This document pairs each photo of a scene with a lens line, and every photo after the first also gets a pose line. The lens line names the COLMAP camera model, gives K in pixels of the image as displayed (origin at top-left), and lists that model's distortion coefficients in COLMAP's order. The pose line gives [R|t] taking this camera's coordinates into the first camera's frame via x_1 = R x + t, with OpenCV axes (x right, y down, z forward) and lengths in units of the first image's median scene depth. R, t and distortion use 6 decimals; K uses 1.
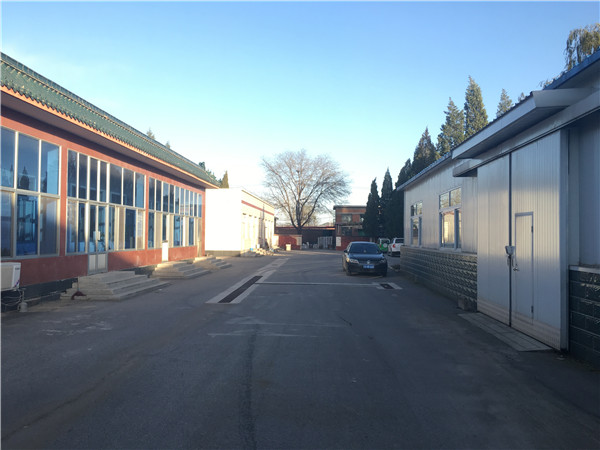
lens RADIAL K [[511.2, 0, 299.9], [0, 511.2, 223.8], [0, 0, 1]] dist [0.044599, -0.004090]
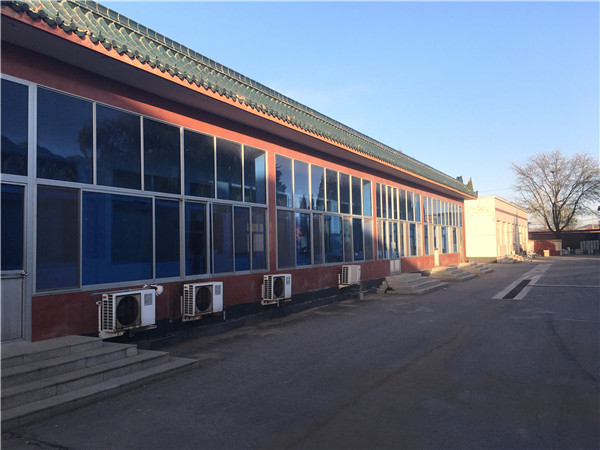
lens RADIAL K [[511.2, 0, 306.2], [0, 511.2, 214.4], [0, 0, 1]] dist [0.044599, -0.004090]
pose [[0.901235, -0.045518, -0.430934, -0.018587], [0.031817, 0.998734, -0.038953, -0.006855], [0.432162, 0.021395, 0.901542, -0.147403]]
